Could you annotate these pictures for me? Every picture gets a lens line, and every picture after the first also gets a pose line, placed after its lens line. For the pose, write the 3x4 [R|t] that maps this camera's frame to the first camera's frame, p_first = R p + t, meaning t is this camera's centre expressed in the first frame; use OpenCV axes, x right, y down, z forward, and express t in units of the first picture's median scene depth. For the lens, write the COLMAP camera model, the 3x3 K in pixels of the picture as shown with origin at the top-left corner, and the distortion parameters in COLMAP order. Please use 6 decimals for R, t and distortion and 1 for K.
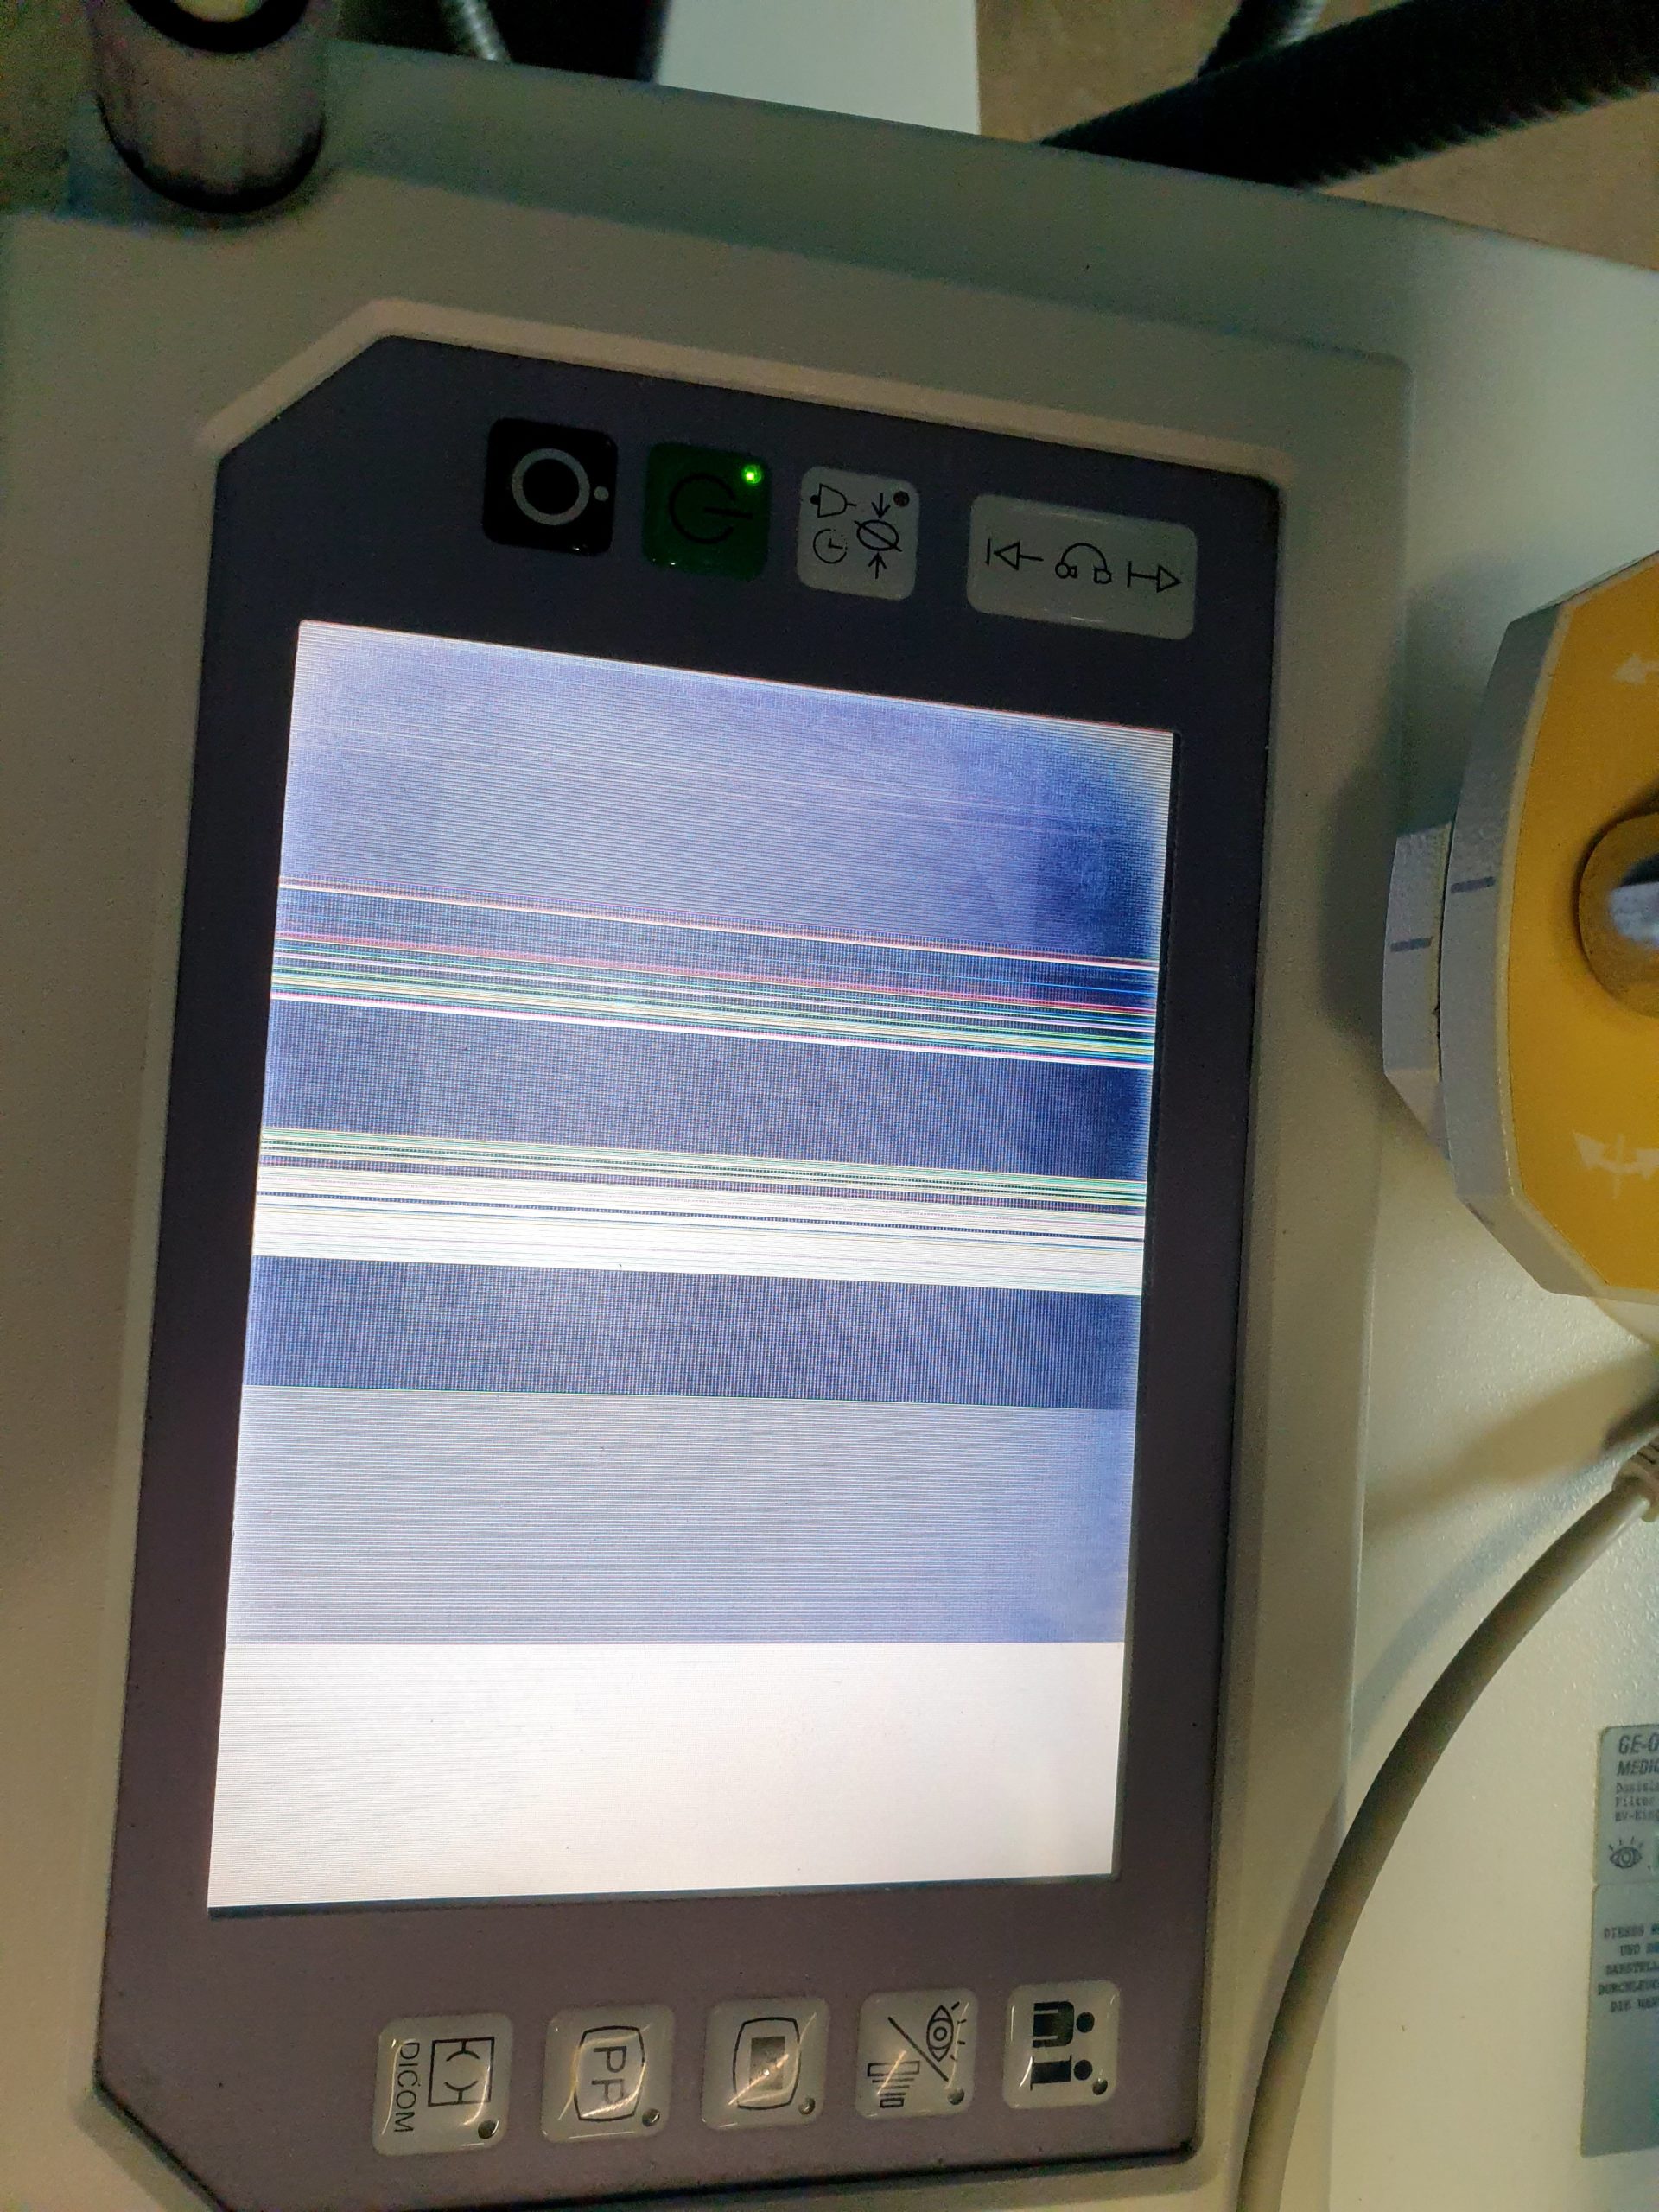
lens RADIAL K [[1706.2, 0, 829.5], [0, 1706.2, 1106.0], [0, 0, 1]] dist [-0.032228, 0.001974]
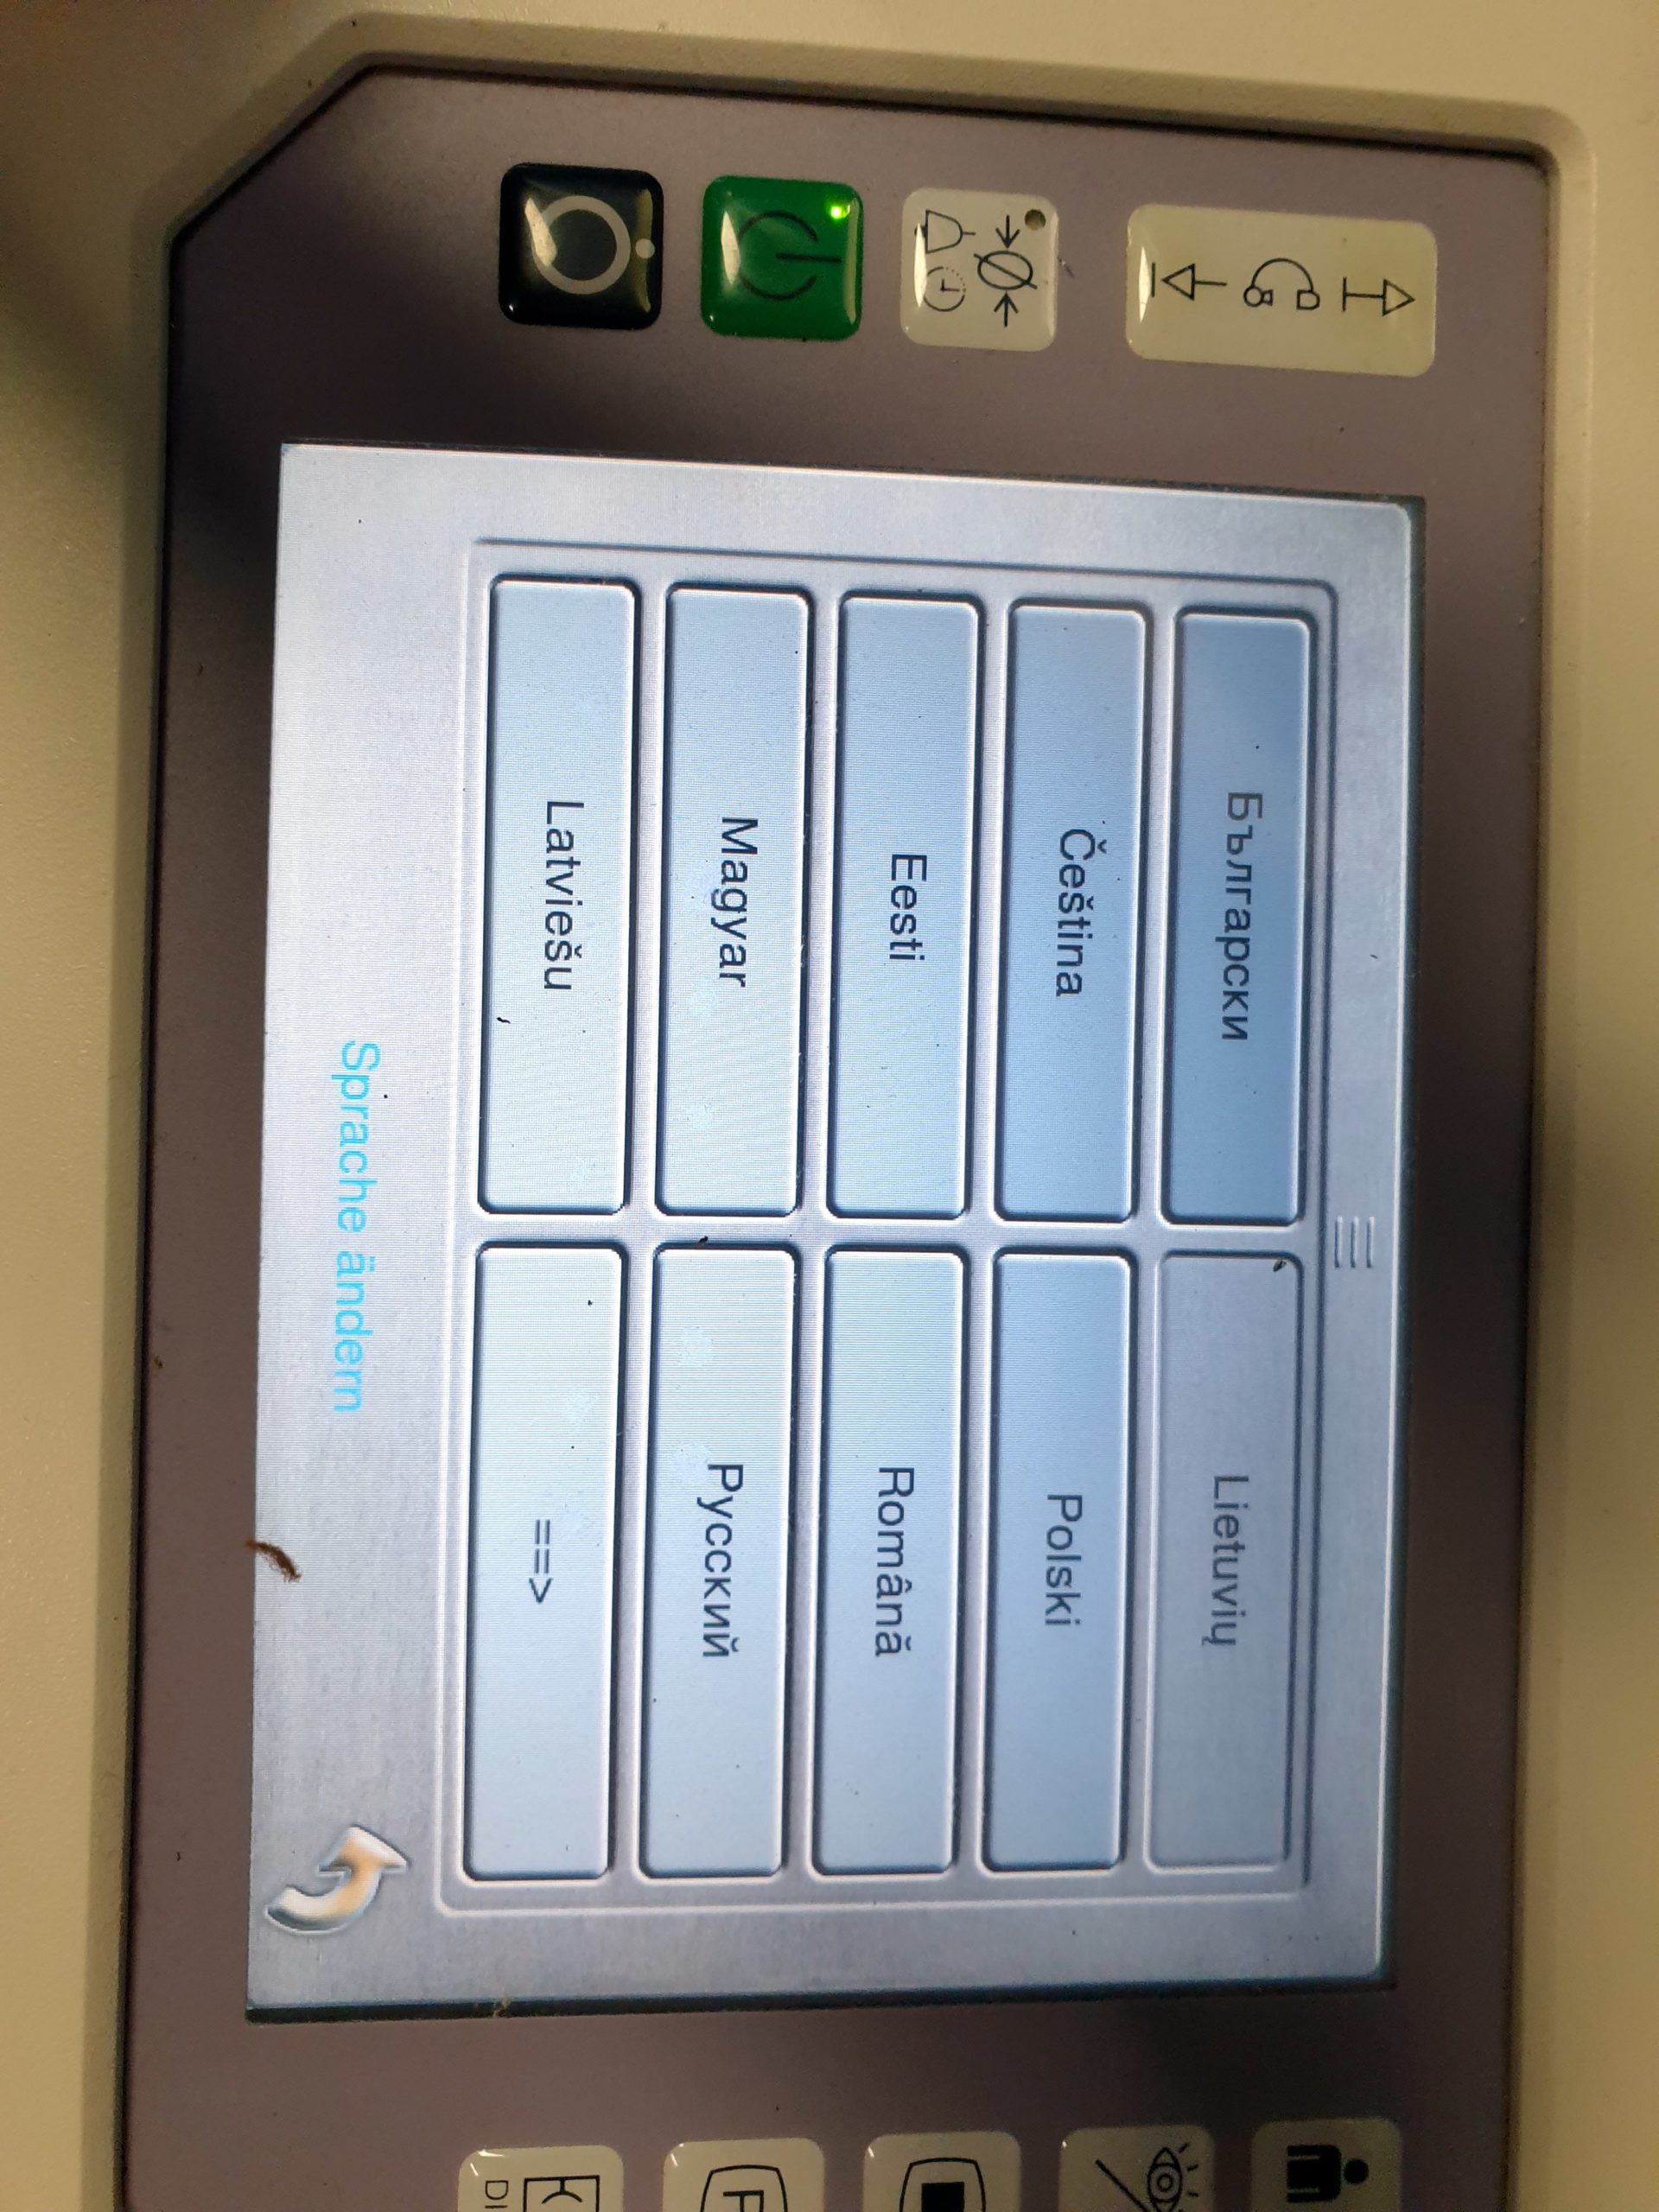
lens RADIAL K [[1706.2, 0, 829.5], [0, 1706.2, 1106.0], [0, 0, 1]] dist [-0.032228, 0.001974]
pose [[0.987237, -0.041640, -0.153720, 0.052148], [0.045810, 0.998669, 0.023680, 0.022279], [0.152530, -0.030419, 0.987831, 0.215636]]
